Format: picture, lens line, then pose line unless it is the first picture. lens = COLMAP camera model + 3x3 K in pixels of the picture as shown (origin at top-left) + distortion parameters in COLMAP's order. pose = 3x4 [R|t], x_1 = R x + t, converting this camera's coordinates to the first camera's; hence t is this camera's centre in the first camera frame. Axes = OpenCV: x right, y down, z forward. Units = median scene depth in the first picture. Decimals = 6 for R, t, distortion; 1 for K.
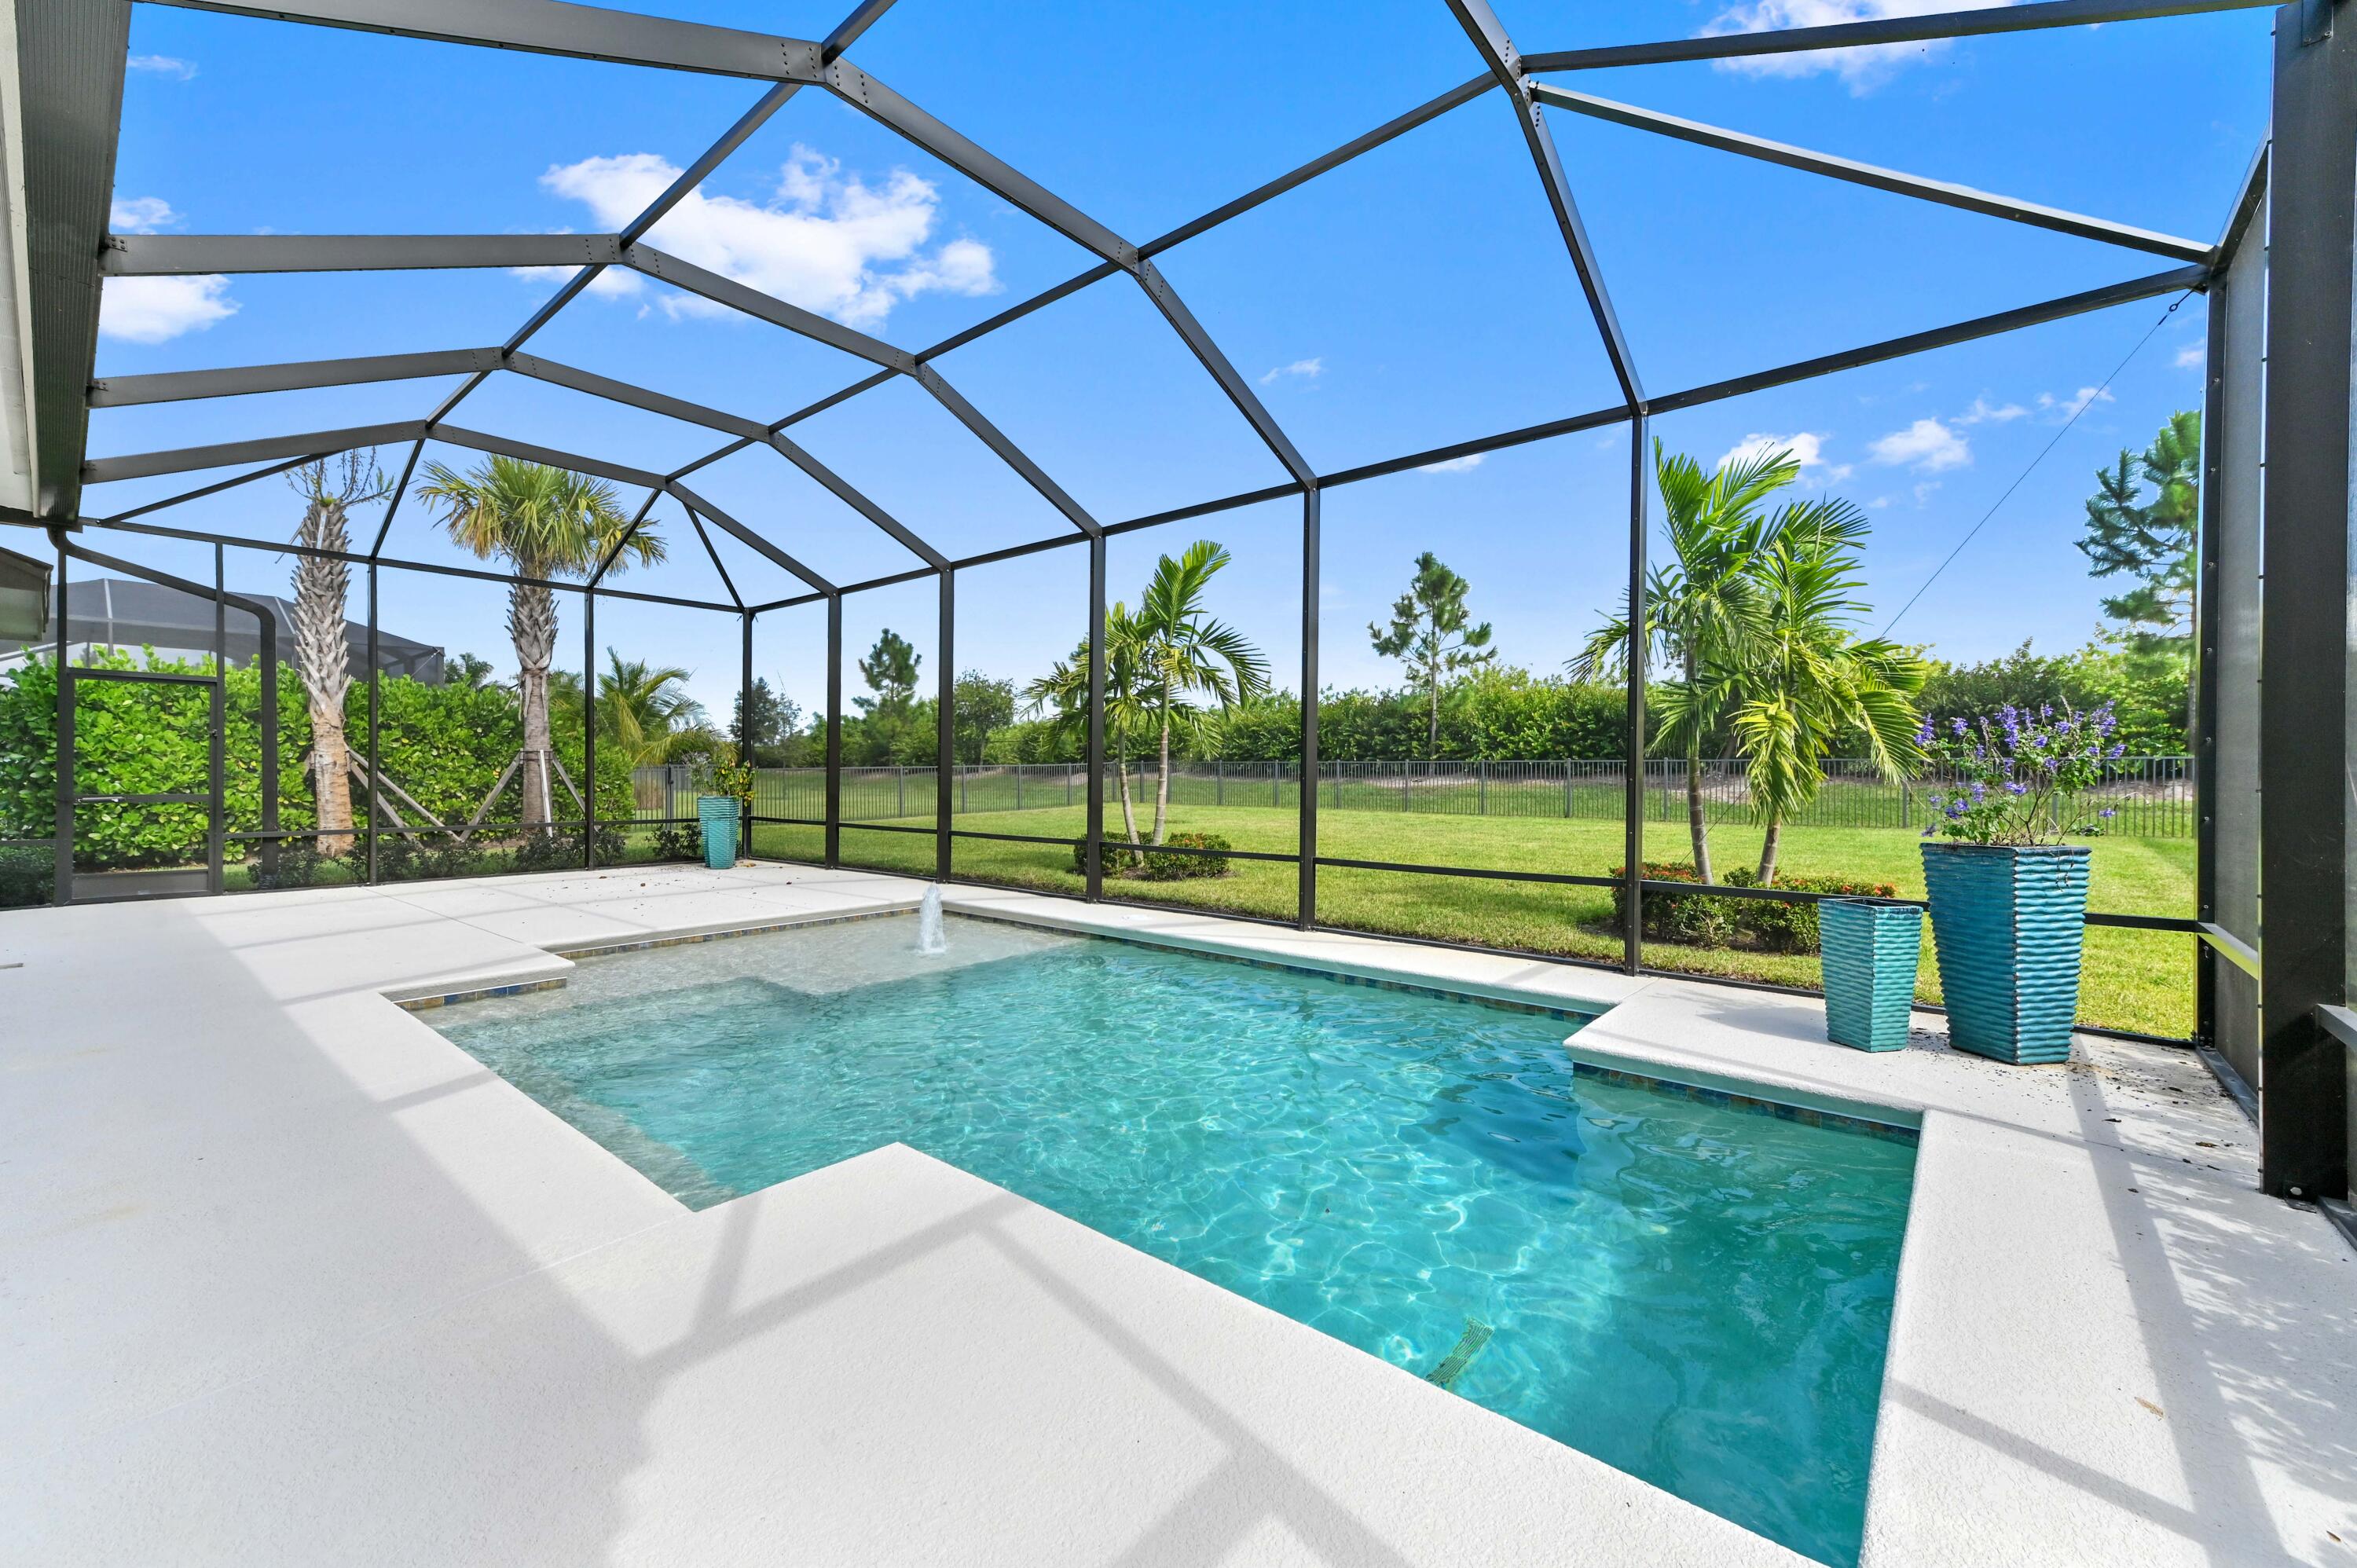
lens RADIAL K [[925.5, 0, 1174.8], [0, 925.5, 768.4], [0, 0, 1]] dist [0.009155, -0.000002]
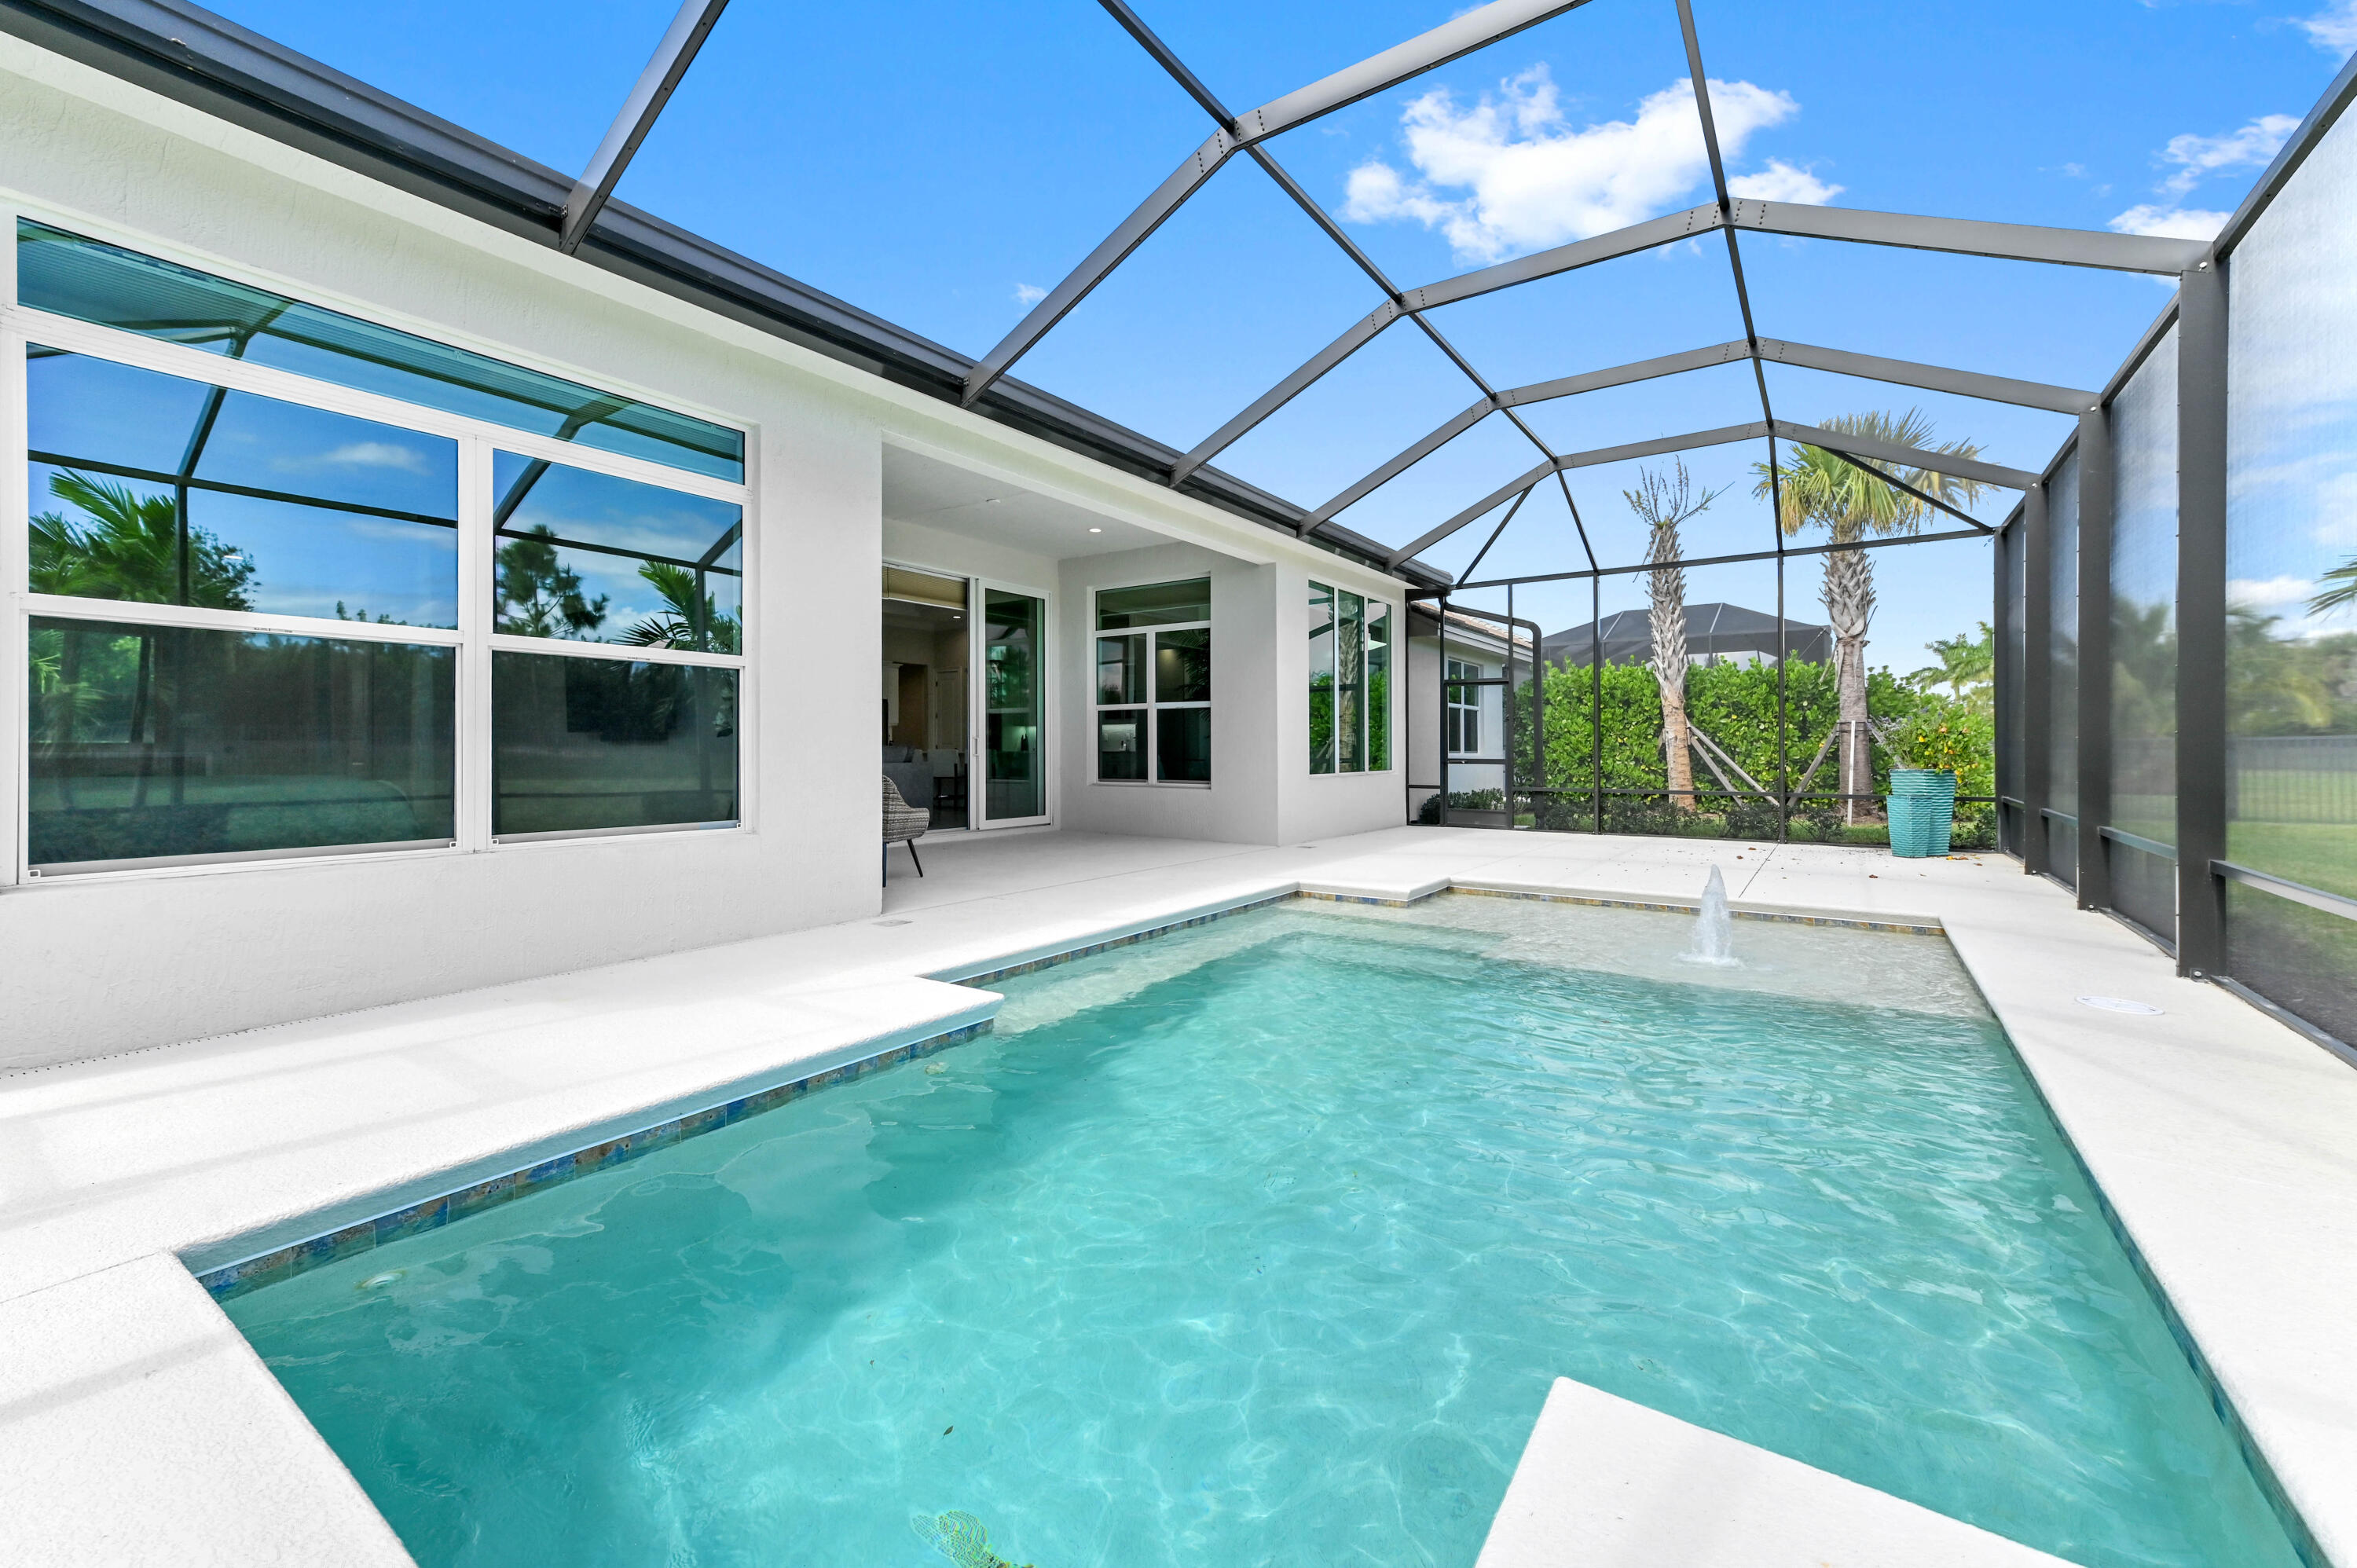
lens RADIAL K [[927.3, 0, 1192.1], [0, 927.3, 758.4], [0, 0, 1]] dist [0.015825, -0.000001]
pose [[0.114053, 0.006204, -0.993455, 0.232096], [0.006125, 0.999957, 0.006948, 0.009185], [0.993456, -0.006877, 0.114010, 0.235765]]
